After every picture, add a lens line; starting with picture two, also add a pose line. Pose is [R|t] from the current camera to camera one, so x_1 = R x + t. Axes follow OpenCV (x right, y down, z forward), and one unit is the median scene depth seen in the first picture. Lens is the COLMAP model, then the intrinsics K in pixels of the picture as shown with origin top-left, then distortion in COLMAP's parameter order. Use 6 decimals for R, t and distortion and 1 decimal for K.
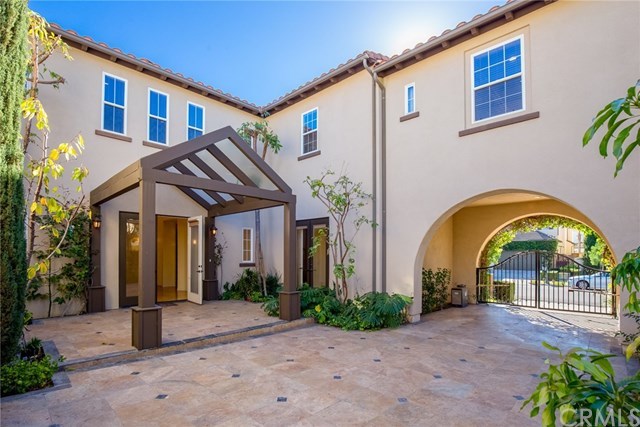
lens RADIAL K [[300.9, 0, 320.0], [0, 300.9, 249.6], [0, 0, 1]] dist [-0.003771, -0.000473]
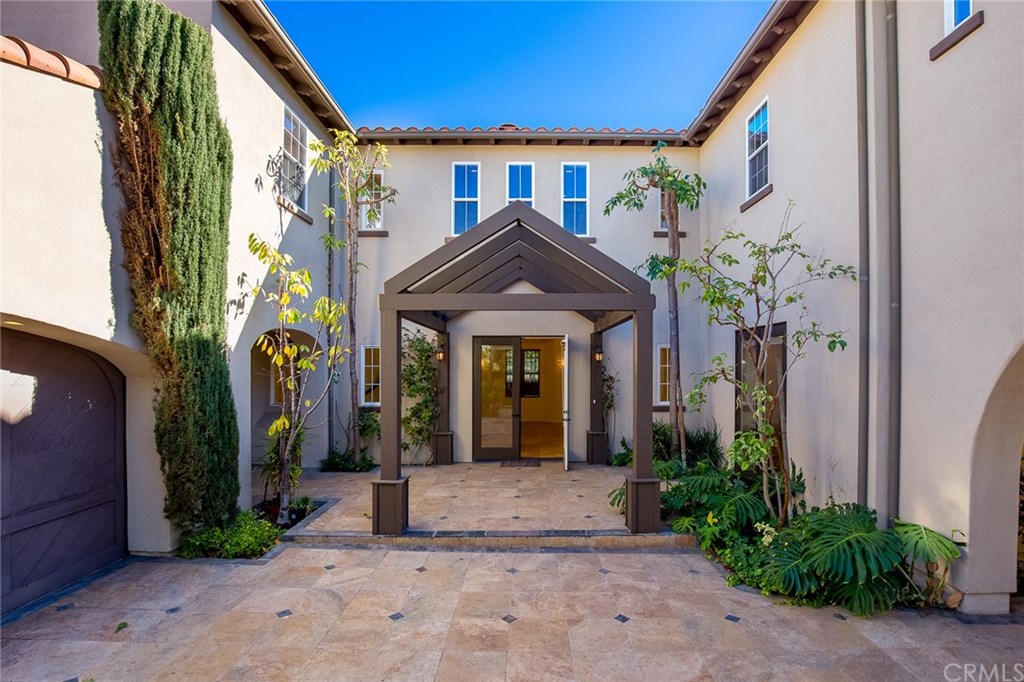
lens RADIAL K [[472.6, 0, 515.6], [0, 472.6, 372.2], [0, 0, 1]] dist [-0.015146, 0.000570]
pose [[0.724768, -0.001953, -0.688991, 0.323003], [0.008541, 0.999945, 0.006150, -0.053943], [0.688940, -0.010342, 0.724744, 0.256852]]
